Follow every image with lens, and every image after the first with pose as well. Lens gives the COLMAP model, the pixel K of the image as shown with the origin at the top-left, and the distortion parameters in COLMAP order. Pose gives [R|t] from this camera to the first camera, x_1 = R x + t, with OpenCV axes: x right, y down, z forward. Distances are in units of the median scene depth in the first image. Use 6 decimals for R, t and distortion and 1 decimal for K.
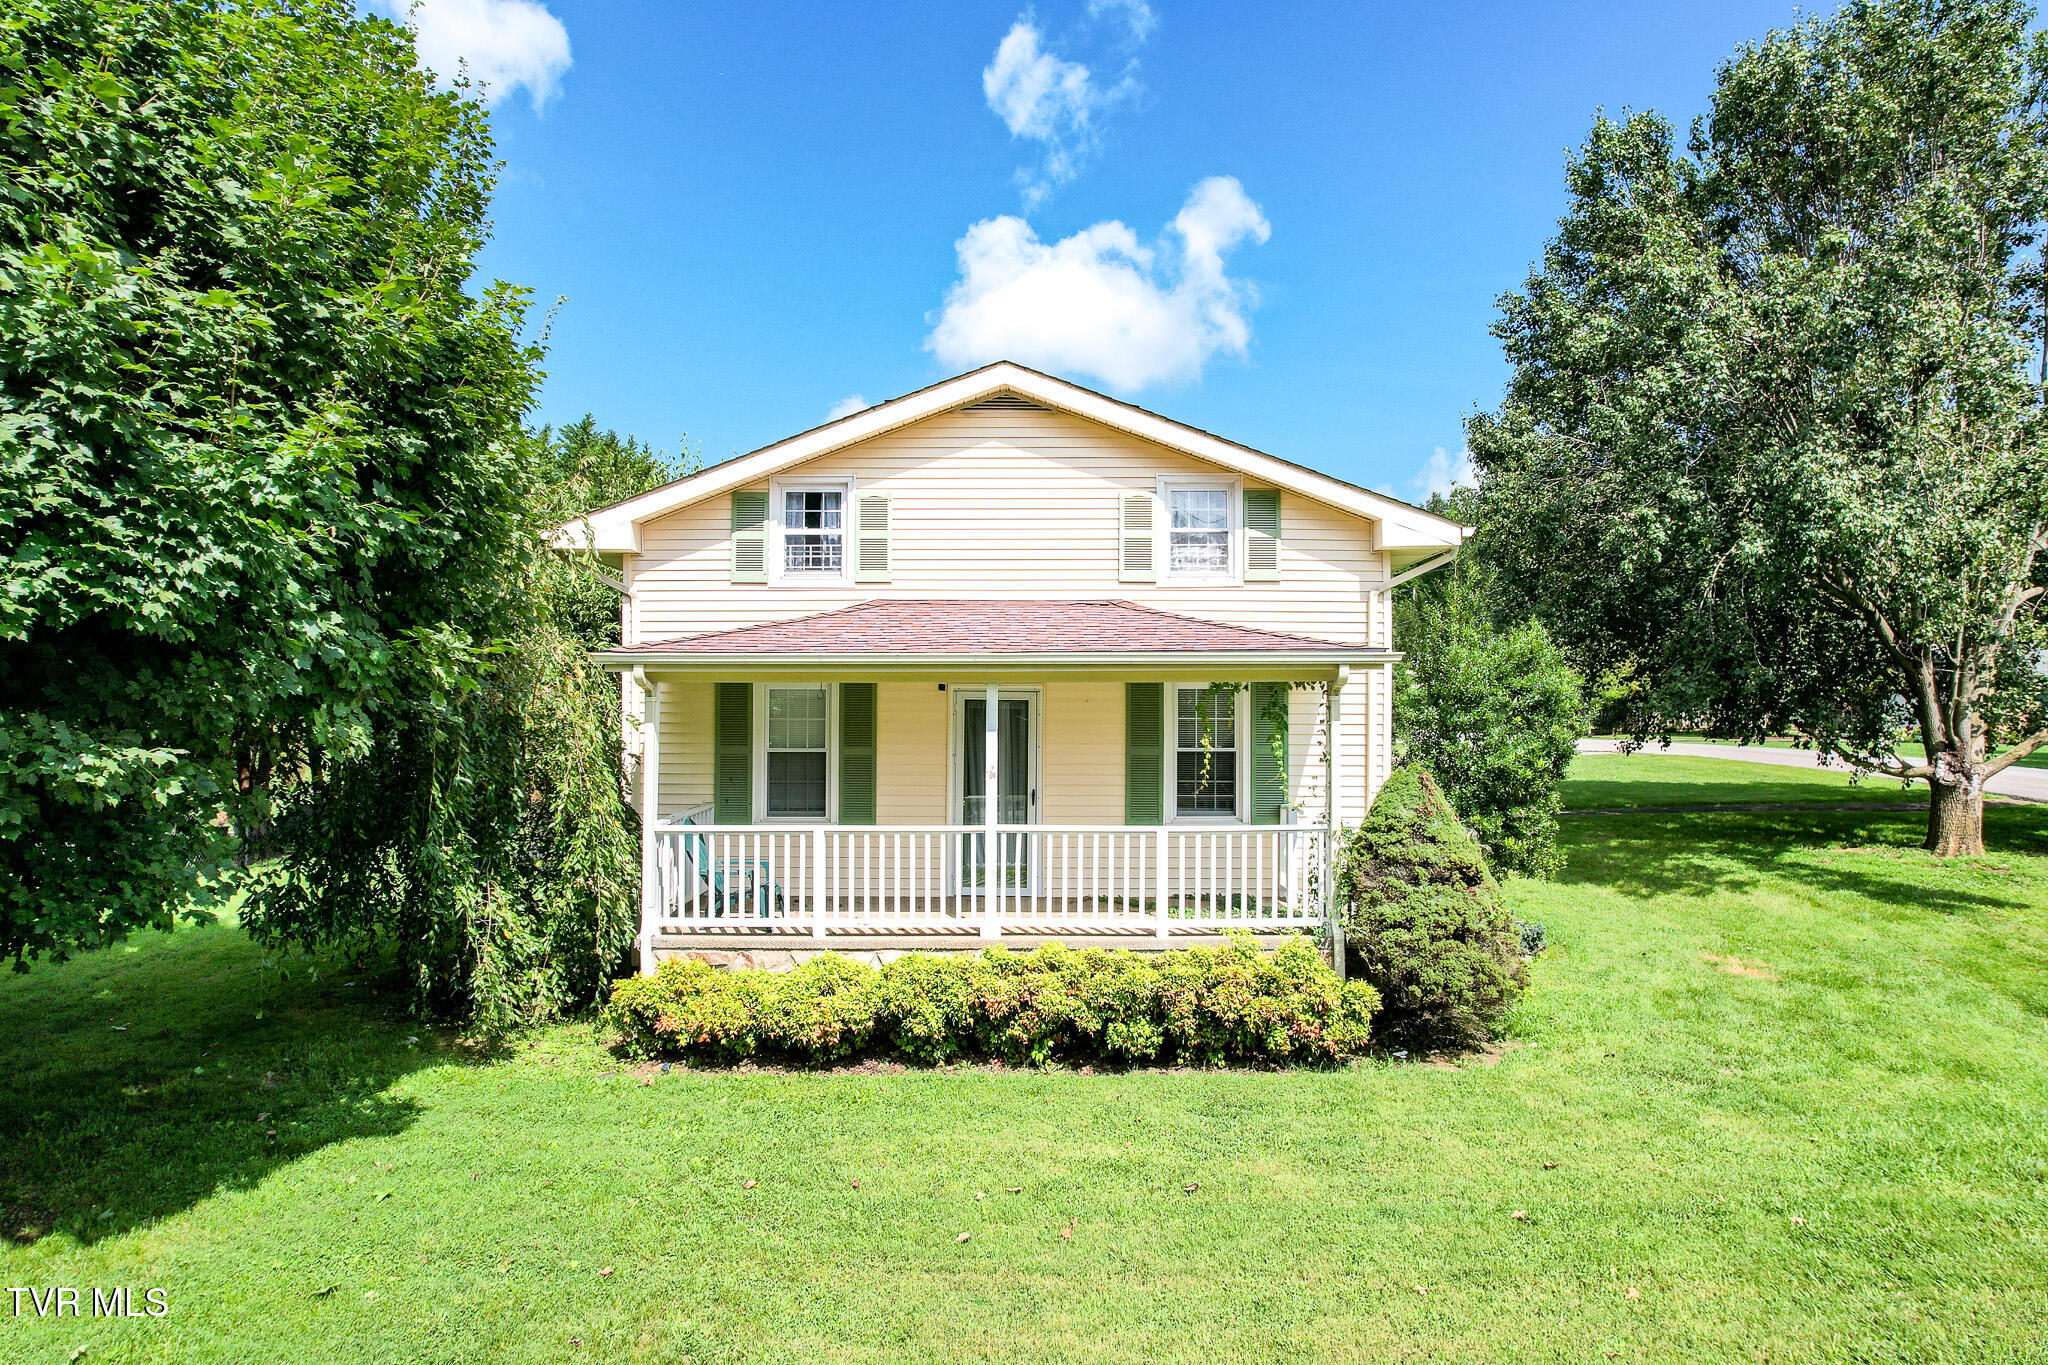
lens RADIAL K [[1312.5, 0, 1024.5], [0, 1312.5, 684.2], [0, 0, 1]] dist [-0.049953, 0.044503]
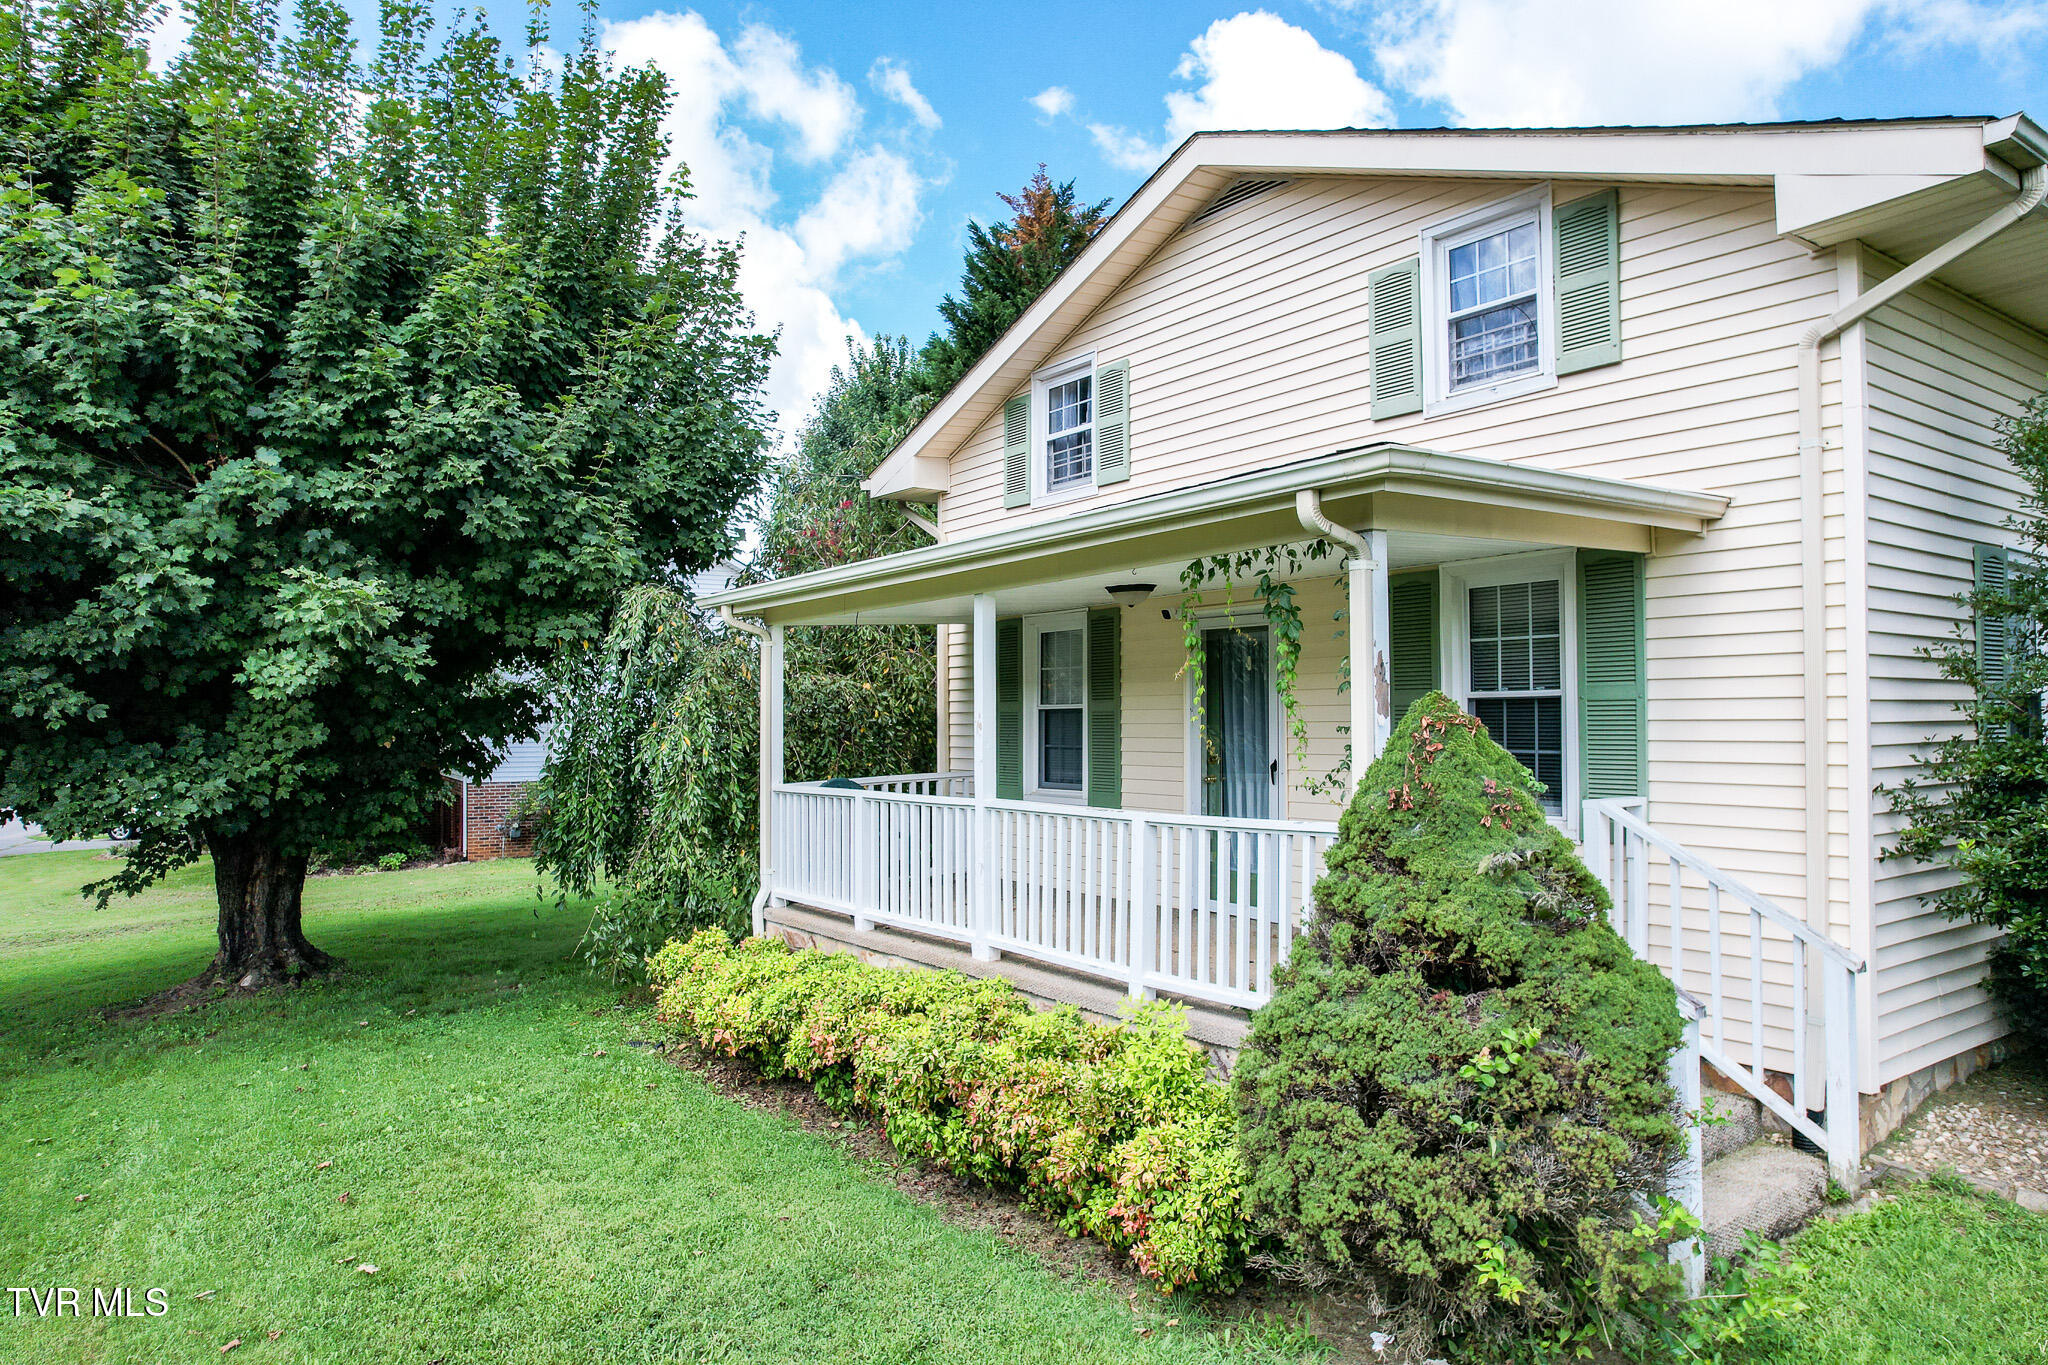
lens RADIAL K [[1312.5, 0, 1044.9], [0, 1312.5, 673.6], [0, 0, 1]] dist [-0.049953, 0.044503]
pose [[0.607345, -0.037215, -0.793566, 0.453882], [0.026444, 0.999296, -0.026624, 0.050852], [0.793998, -0.004816, 0.607902, 0.507795]]
